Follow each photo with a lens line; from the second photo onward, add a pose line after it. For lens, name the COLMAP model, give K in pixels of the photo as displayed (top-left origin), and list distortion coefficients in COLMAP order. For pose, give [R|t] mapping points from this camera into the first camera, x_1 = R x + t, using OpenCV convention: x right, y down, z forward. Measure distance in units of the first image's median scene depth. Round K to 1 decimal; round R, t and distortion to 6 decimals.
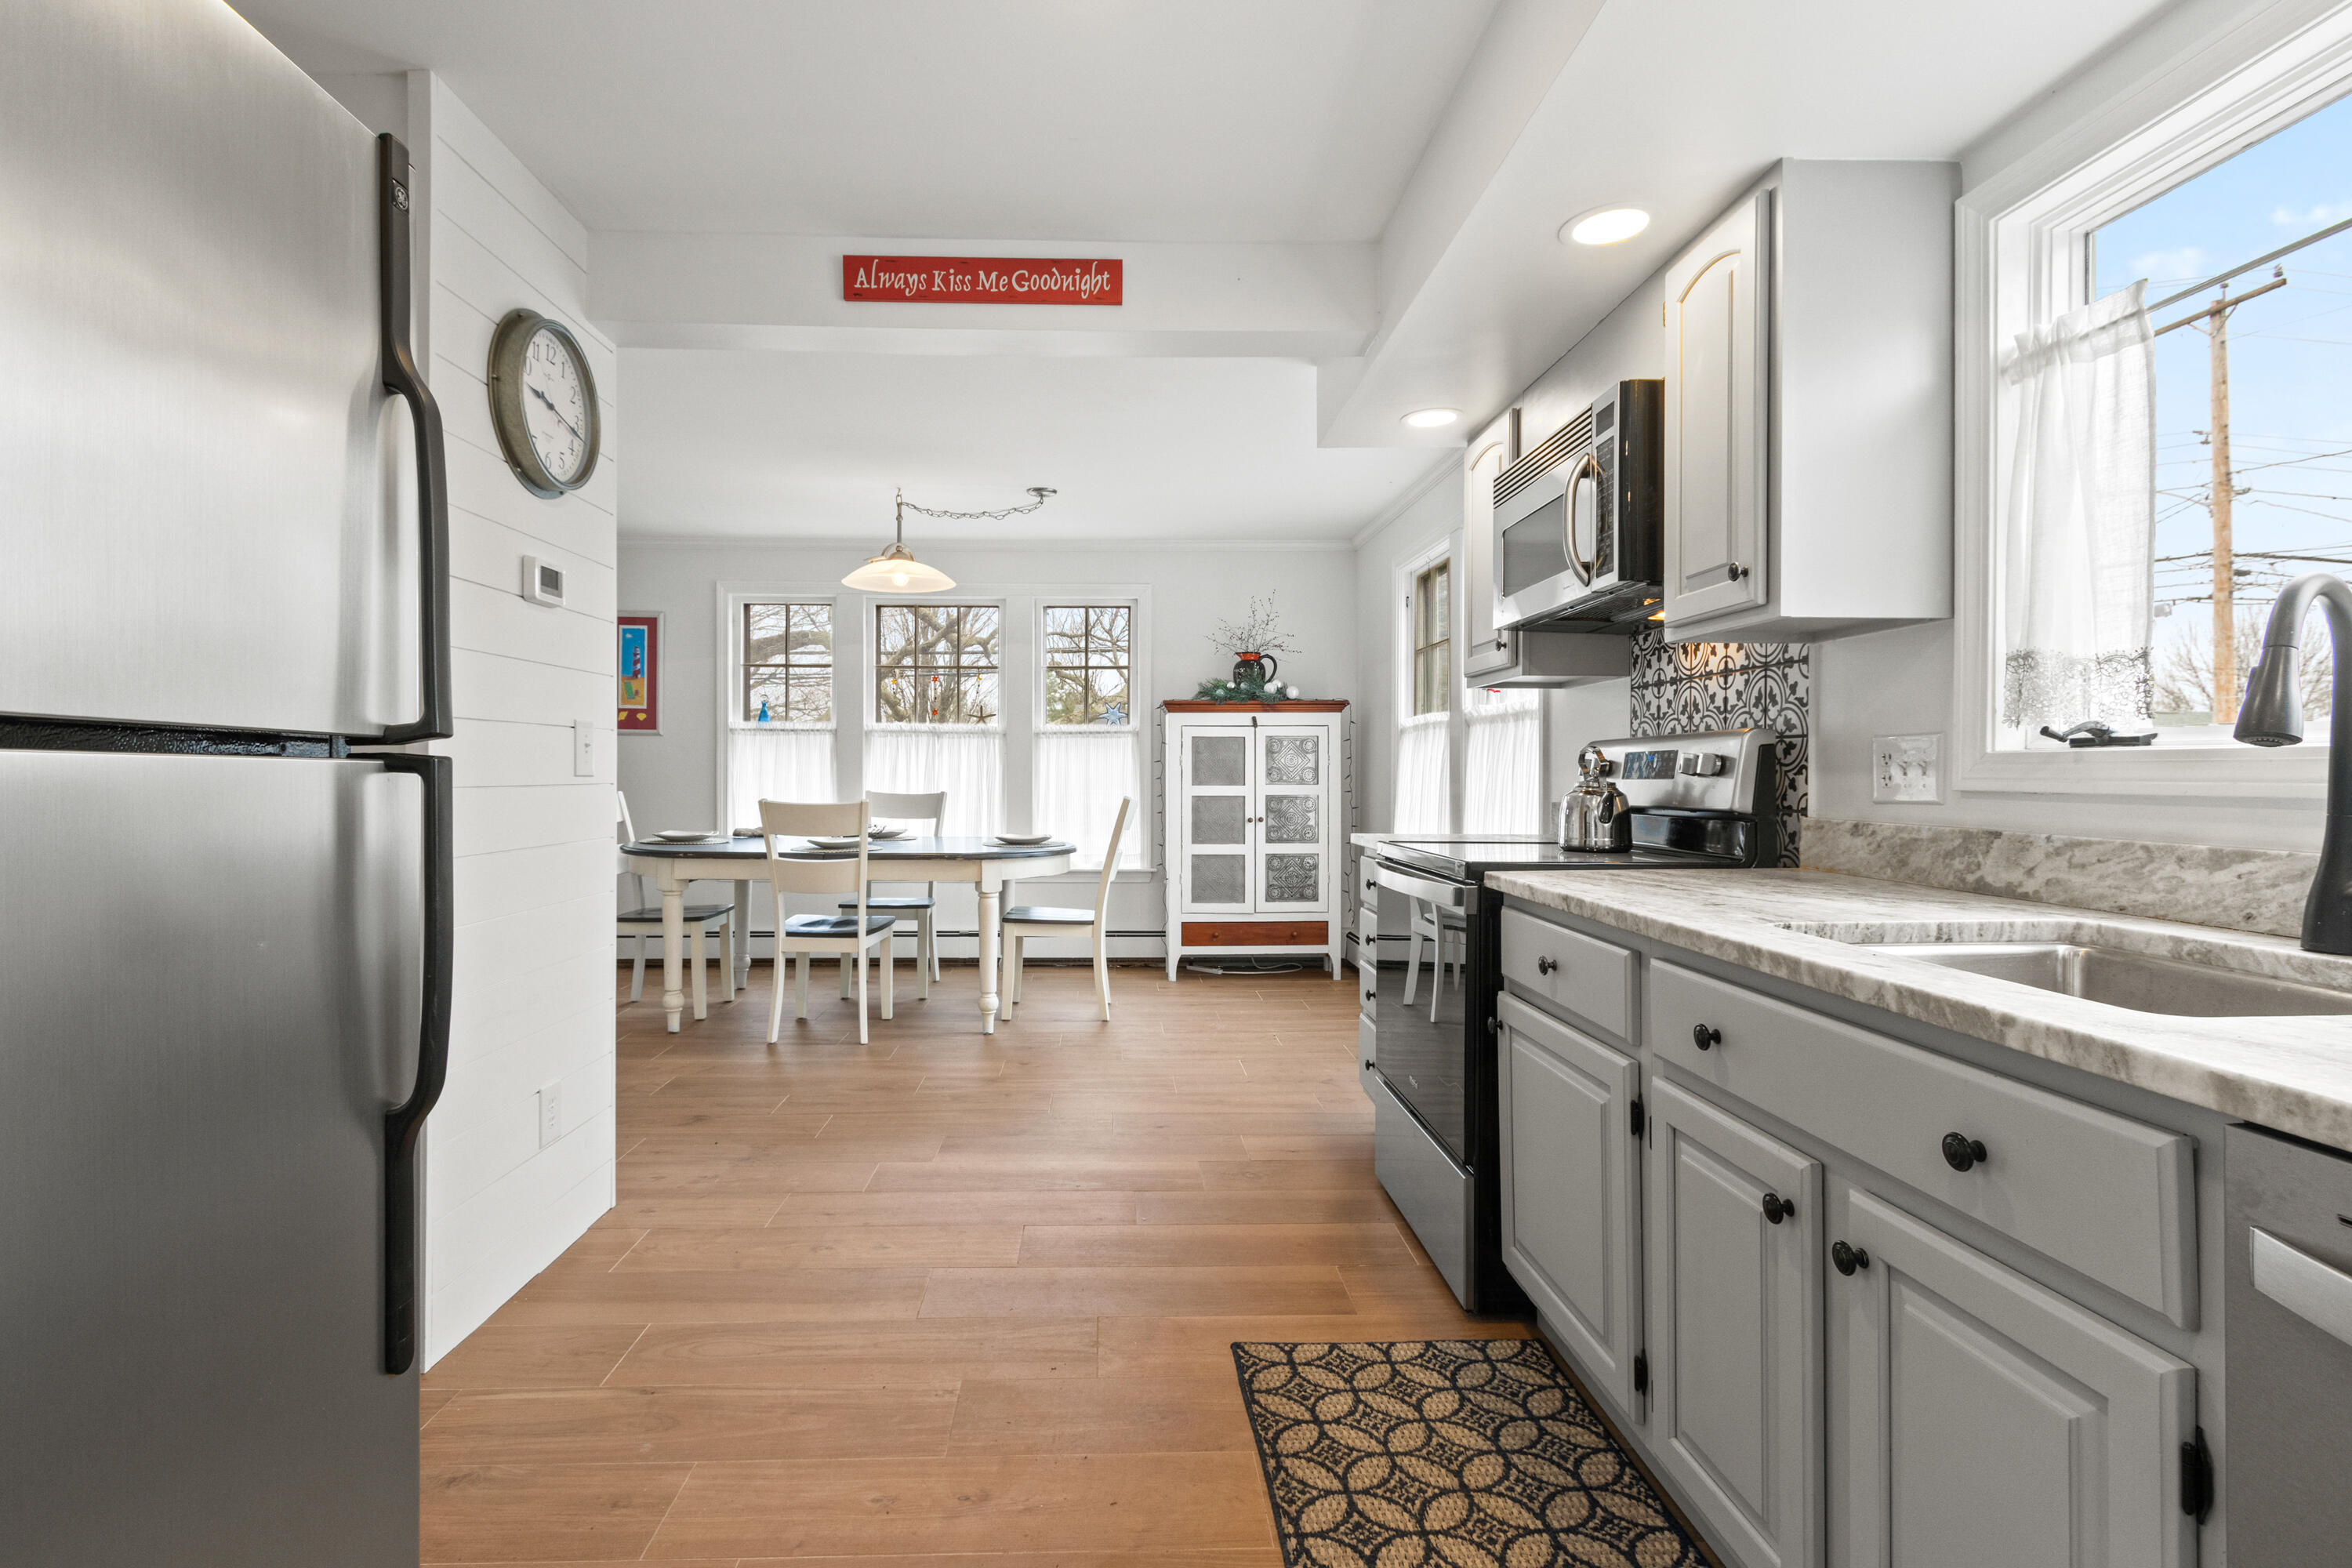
lens RADIAL K [[1122.7, 0, 1119.6], [0, 1122.7, 772.5], [0, 0, 1]] dist [0.007379, -0.004280]
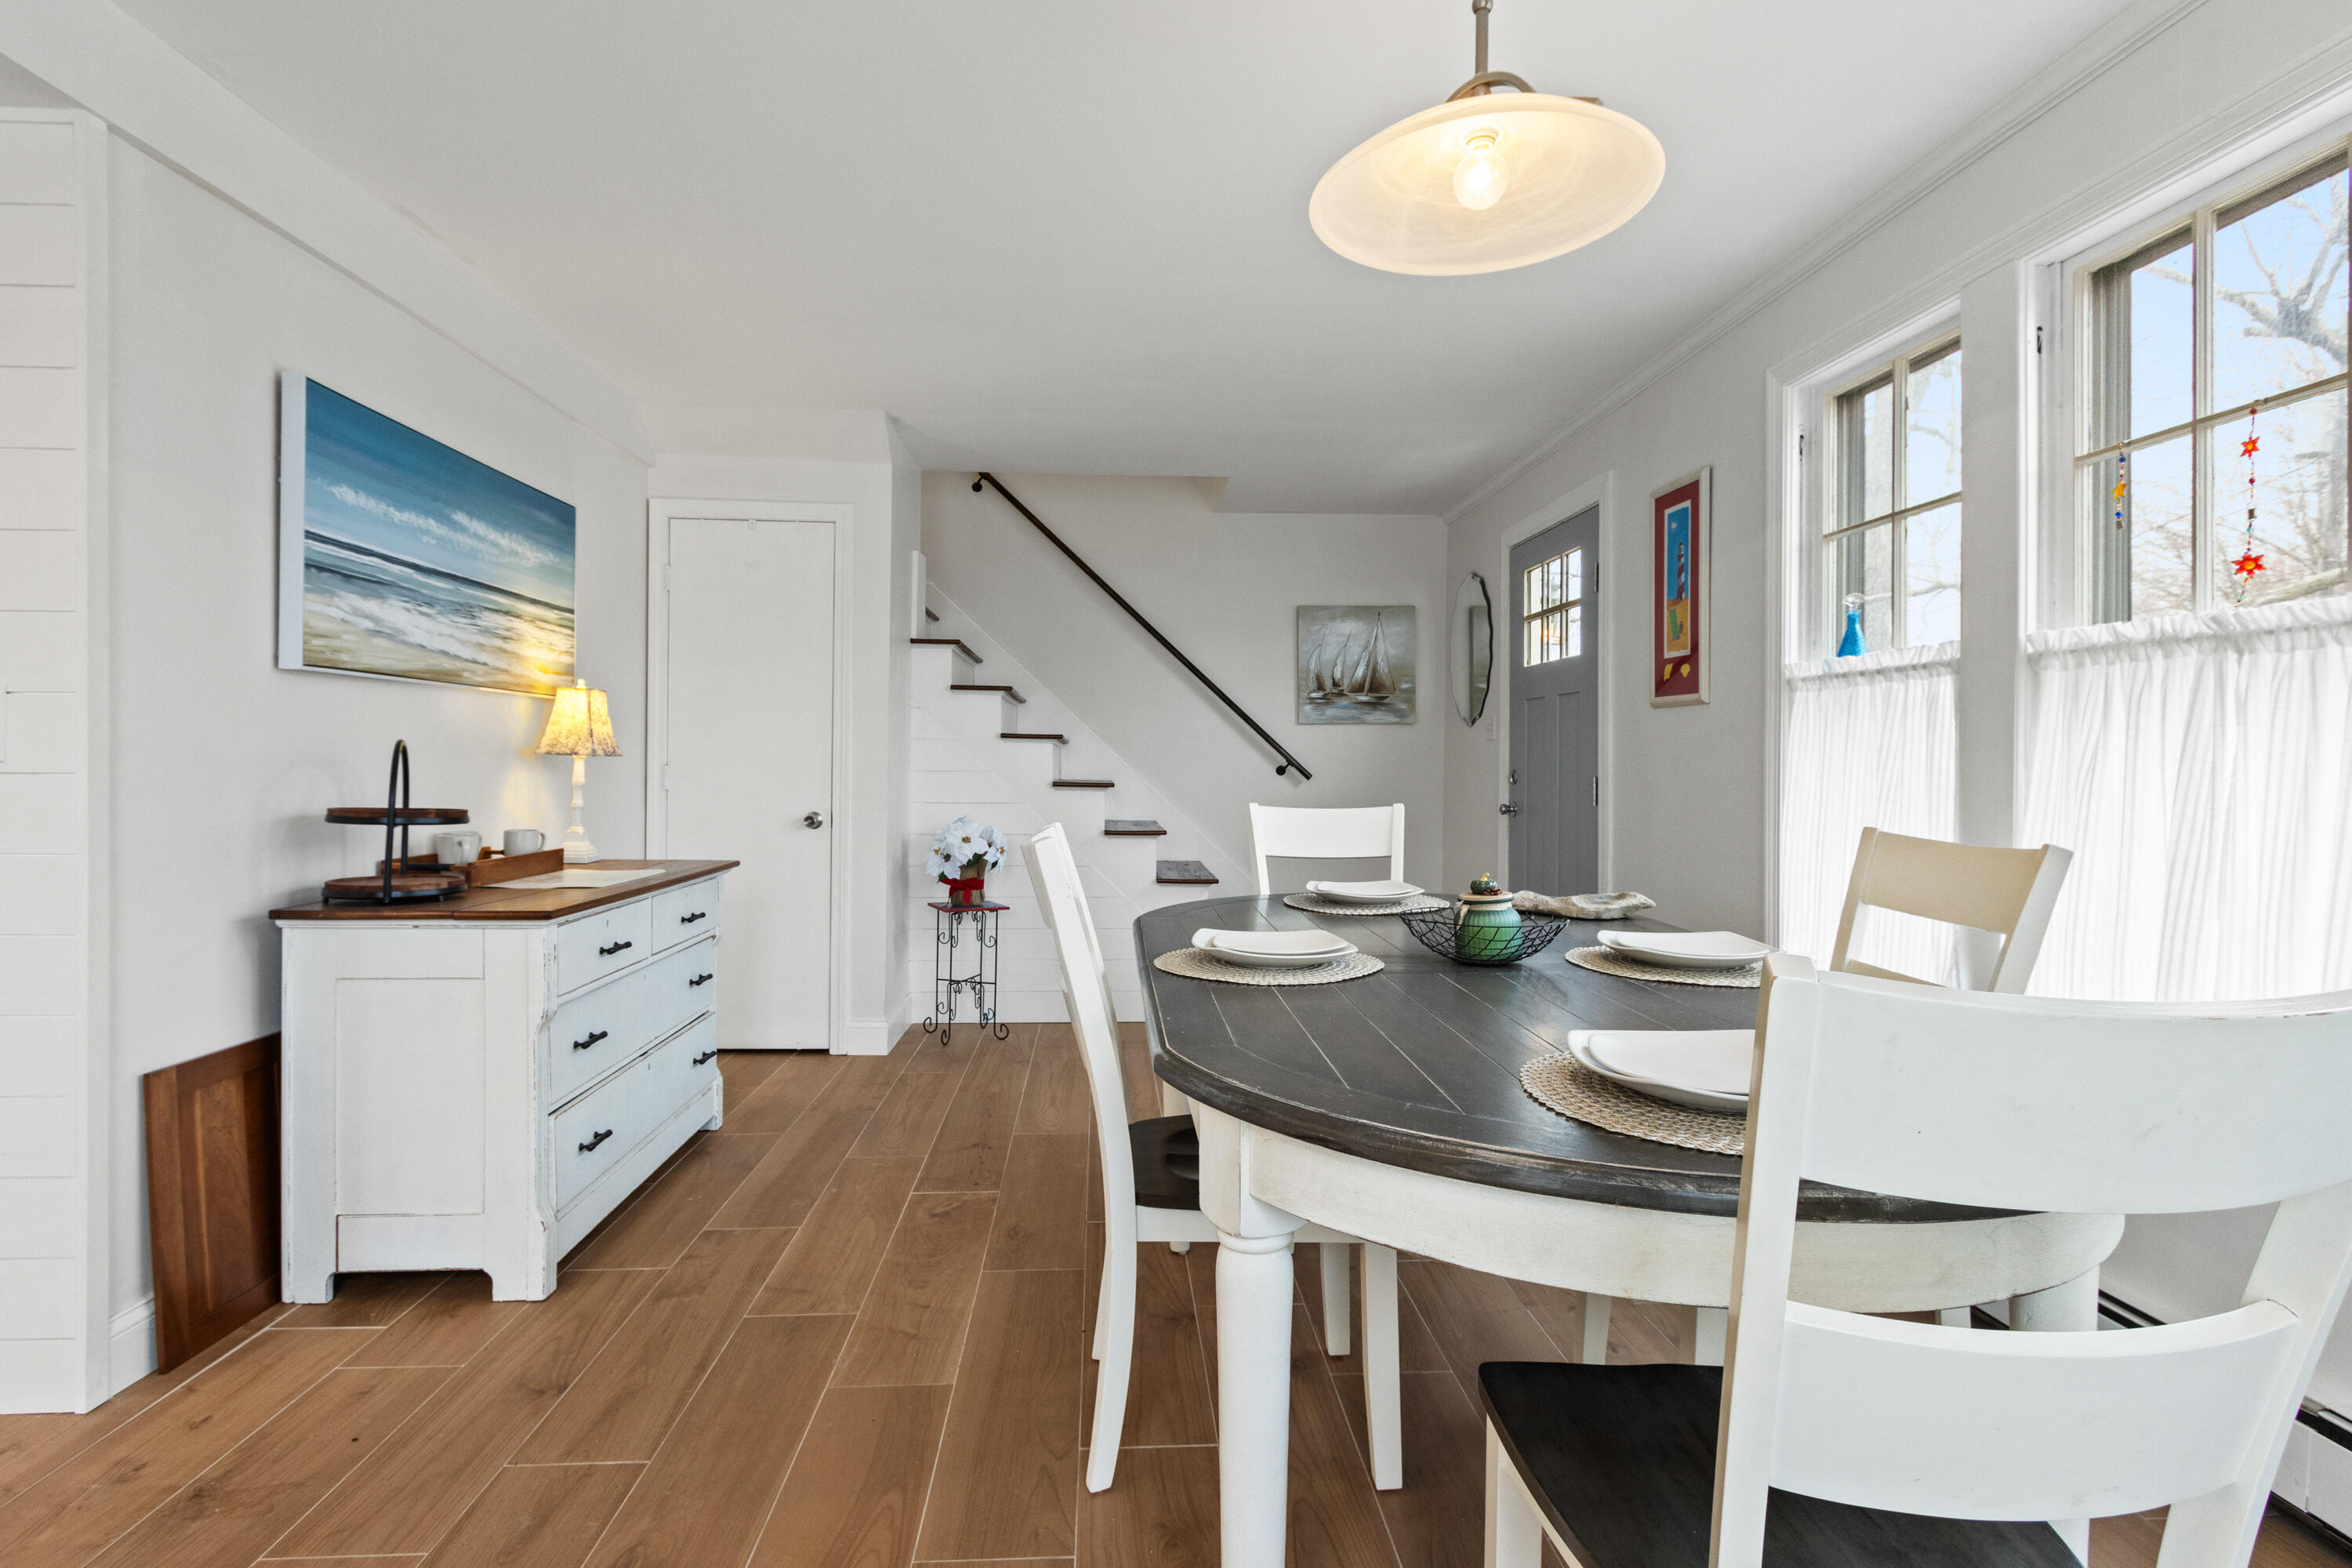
lens RADIAL K [[1142.7, 0, 1168.7], [0, 1142.7, 767.1], [0, 0, 1]] dist [0.000854, -0.000021]
pose [[0.043554, -0.001346, -0.999050, 0.301167], [-0.009964, 0.999949, -0.001782, 0.001270], [0.999001, 0.010032, 0.043539, 1.947463]]
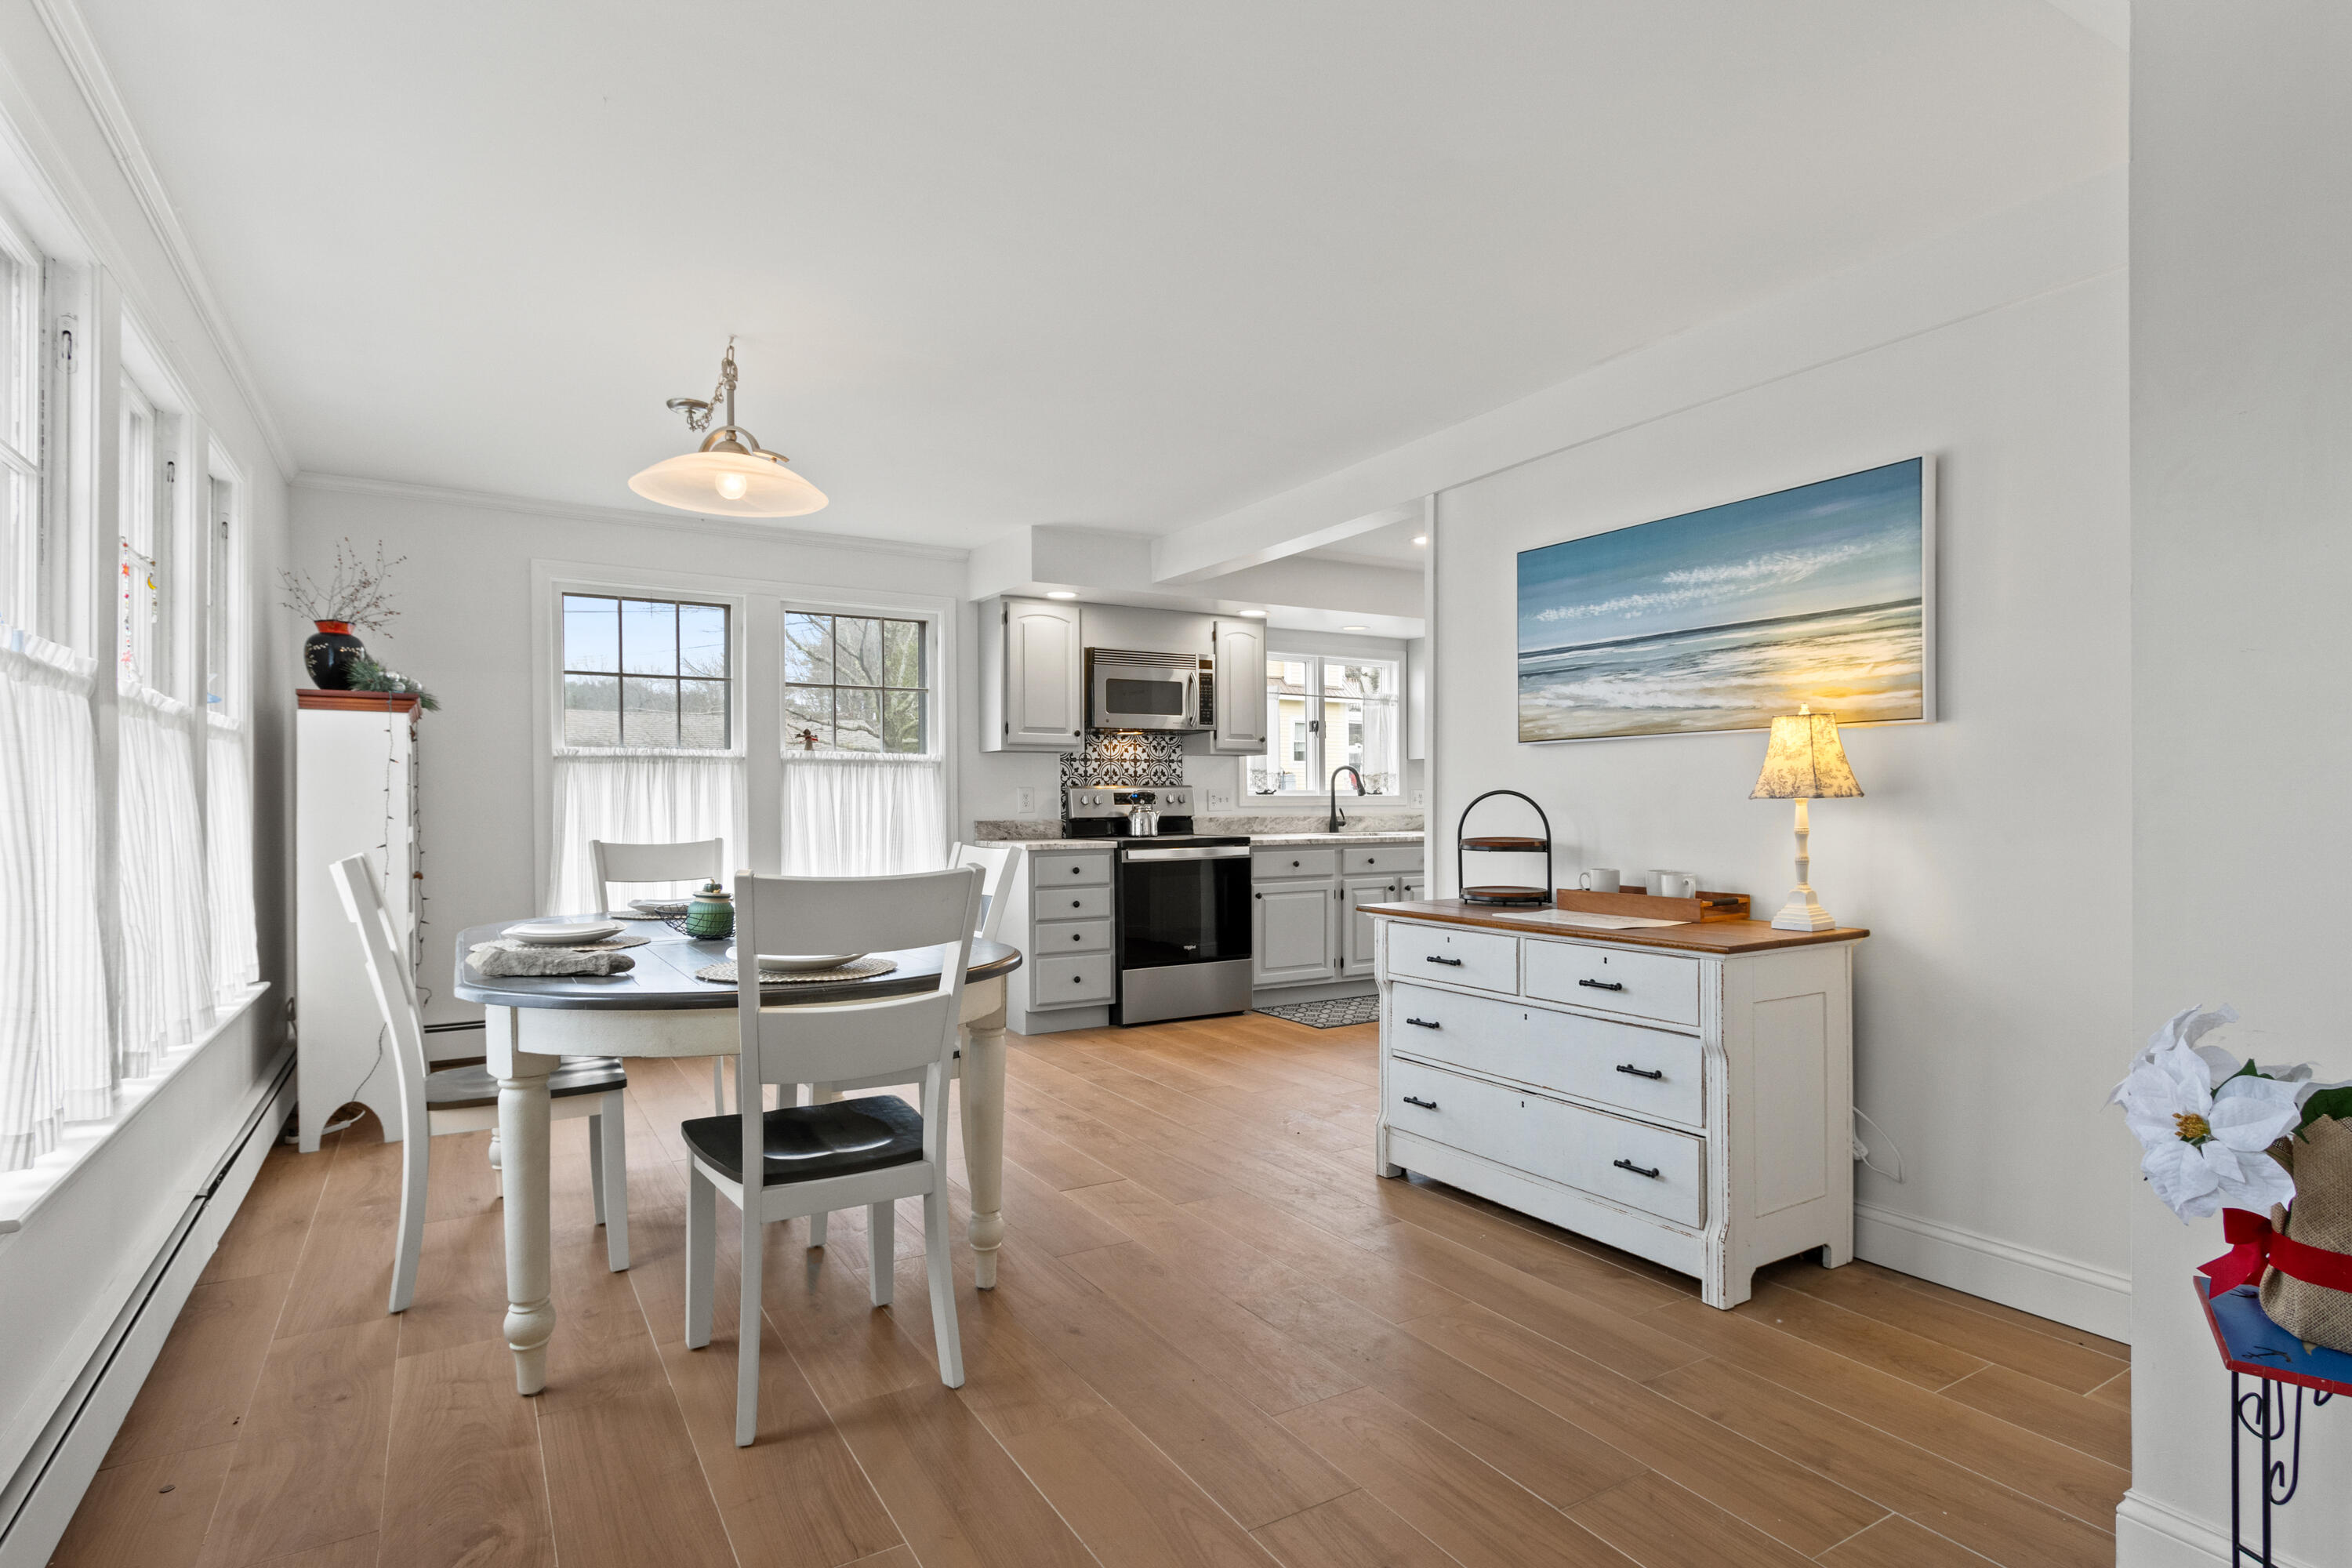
lens RADIAL K [[1199.0, 0, 1171.9], [0, 1199.0, 796.4], [0, 0, 1]] dist [0.000467, -0.000118]
pose [[-0.501057, 0.001795, 0.865412, -1.902548], [0.003420, 0.999994, -0.000094, -0.011957], [-0.865408, 0.002912, -0.501060, 2.437520]]
